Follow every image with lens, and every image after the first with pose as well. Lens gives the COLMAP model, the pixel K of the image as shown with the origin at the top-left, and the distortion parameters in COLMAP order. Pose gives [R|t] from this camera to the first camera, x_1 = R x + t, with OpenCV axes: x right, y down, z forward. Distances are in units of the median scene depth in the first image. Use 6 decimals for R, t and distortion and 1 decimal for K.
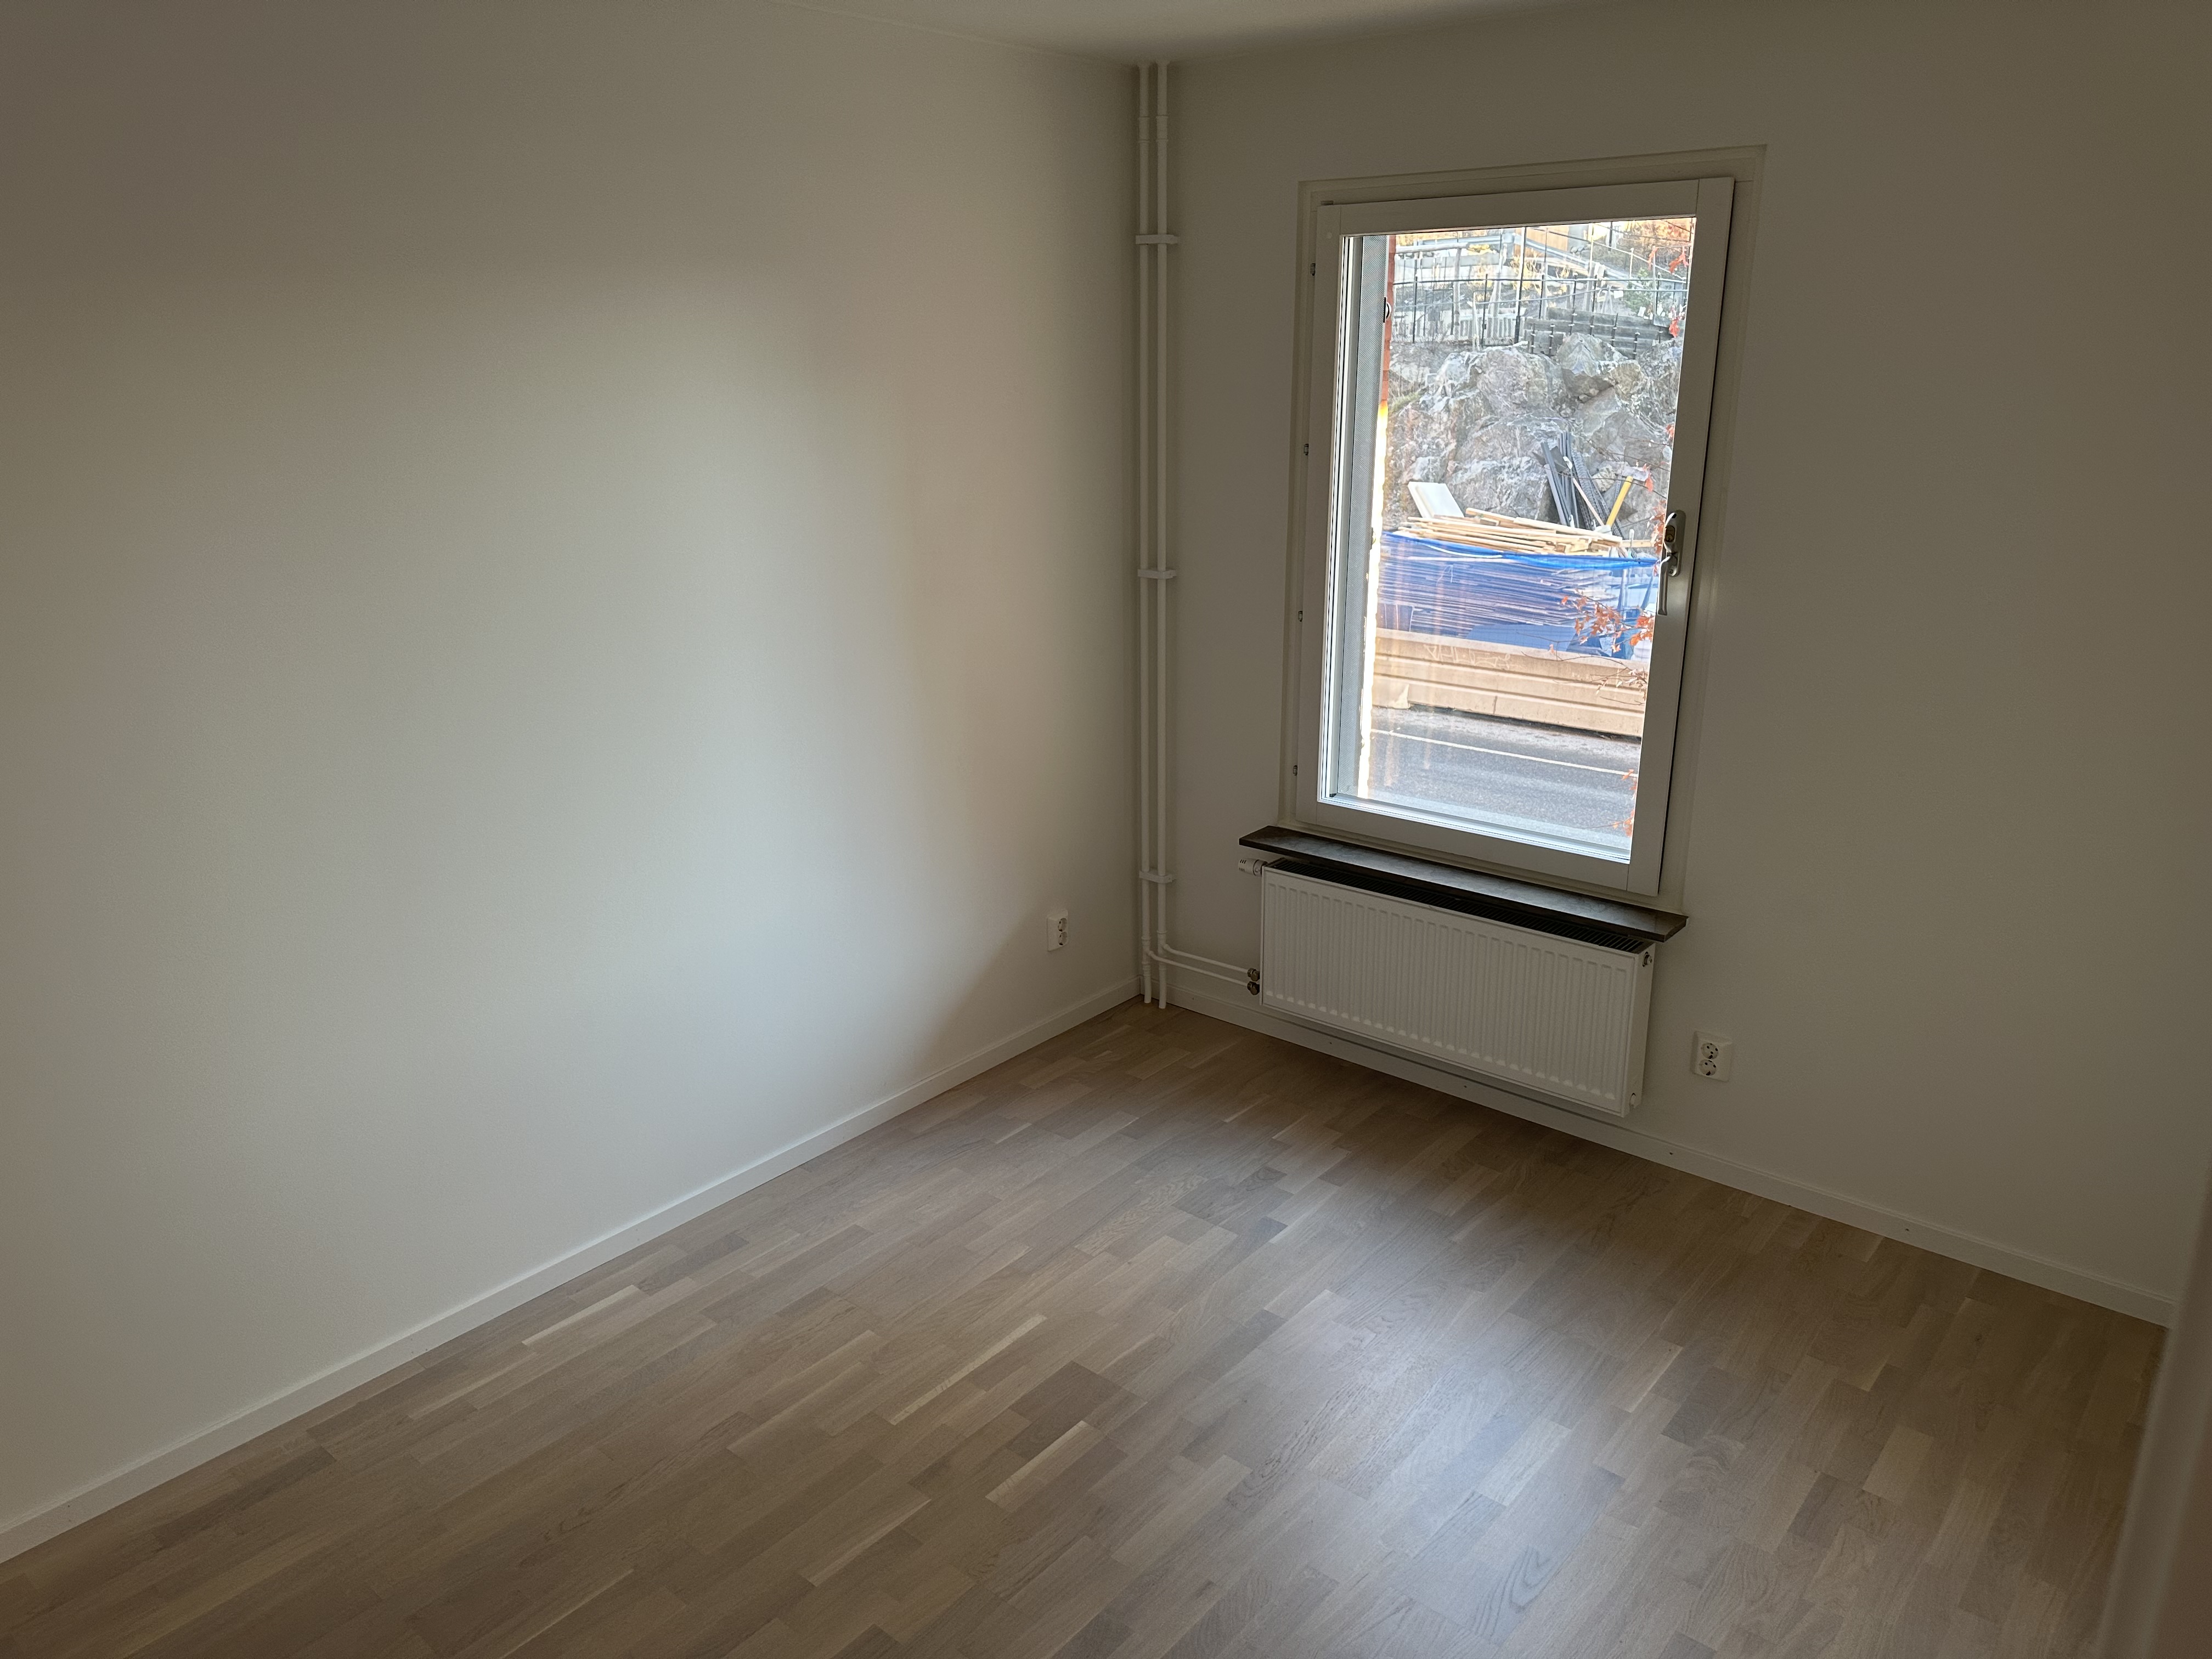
lens RADIAL K [[1534.6, 0, 1106.0], [0, 1534.6, 829.5], [0, 0, 1]] dist [-0.001300, 0.000261]
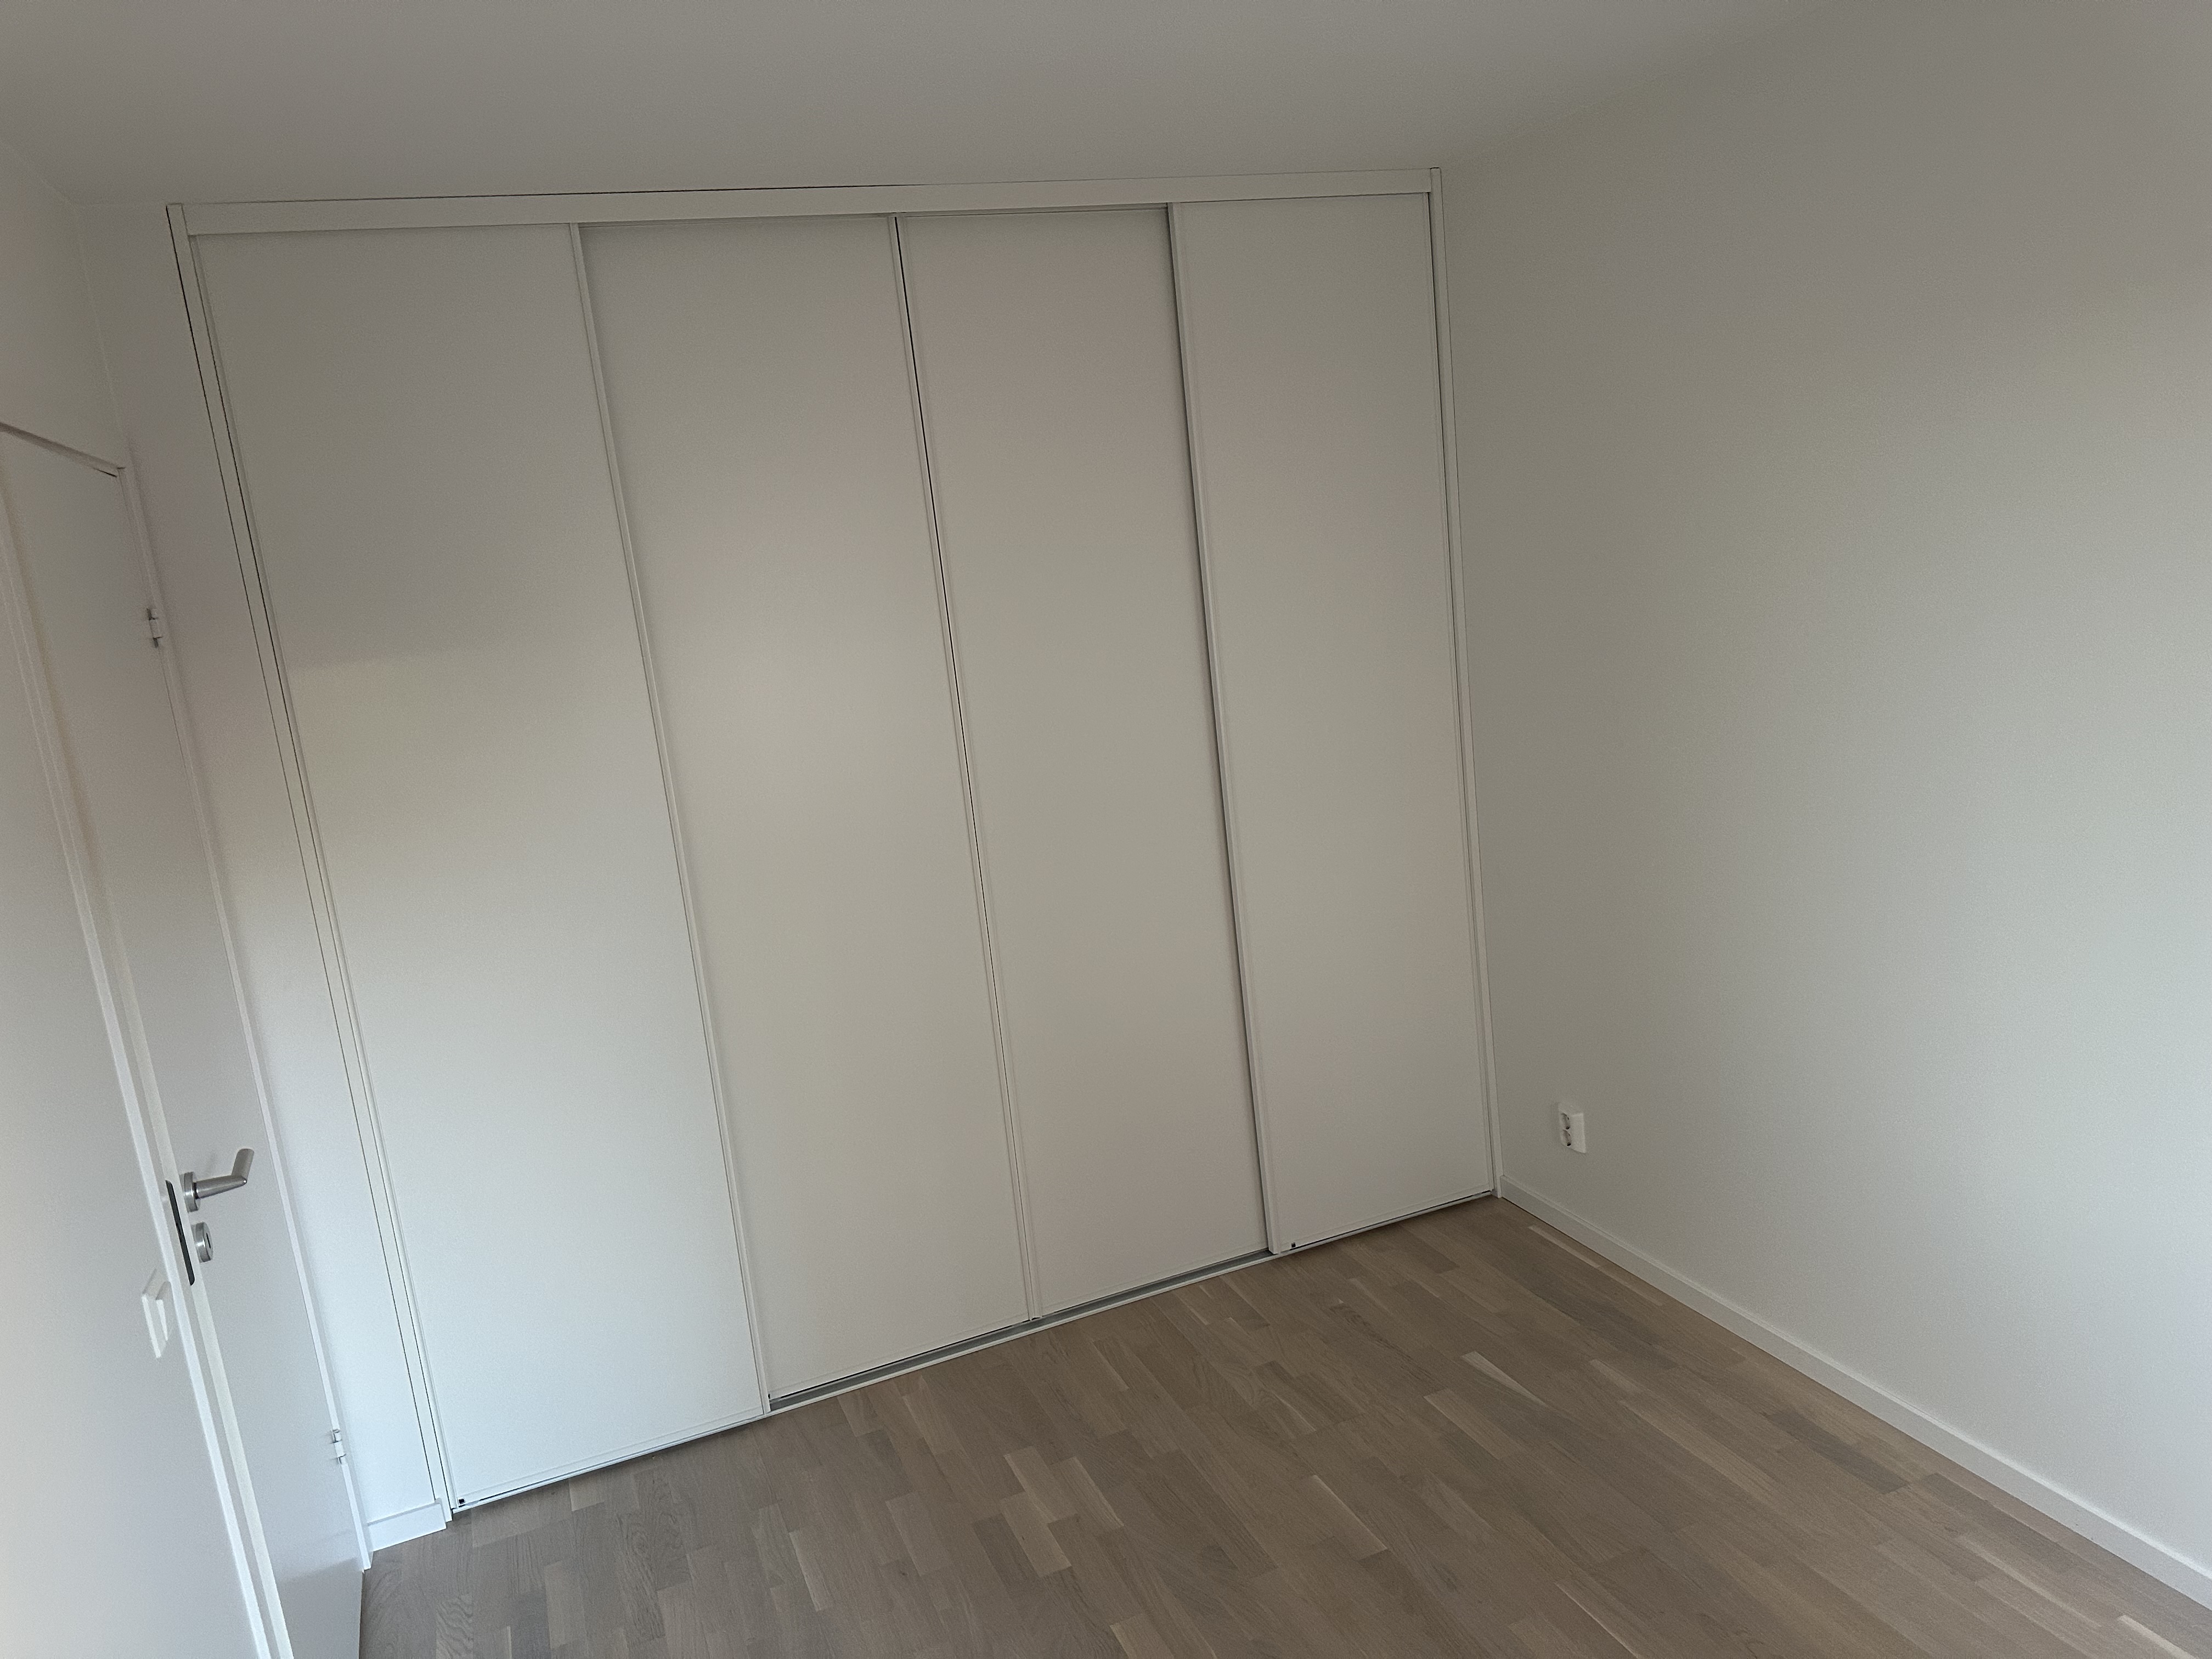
lens RADIAL K [[1534.6, 0, 1106.0], [0, 1534.6, 829.5], [0, 0, 1]] dist [-0.001300, 0.000261]
pose [[-0.467739, 0.230794, -0.853202, 0.494848], [-0.141376, 0.933343, 0.329976, -0.255472], [0.872487, 0.274965, -0.403932, 0.840306]]
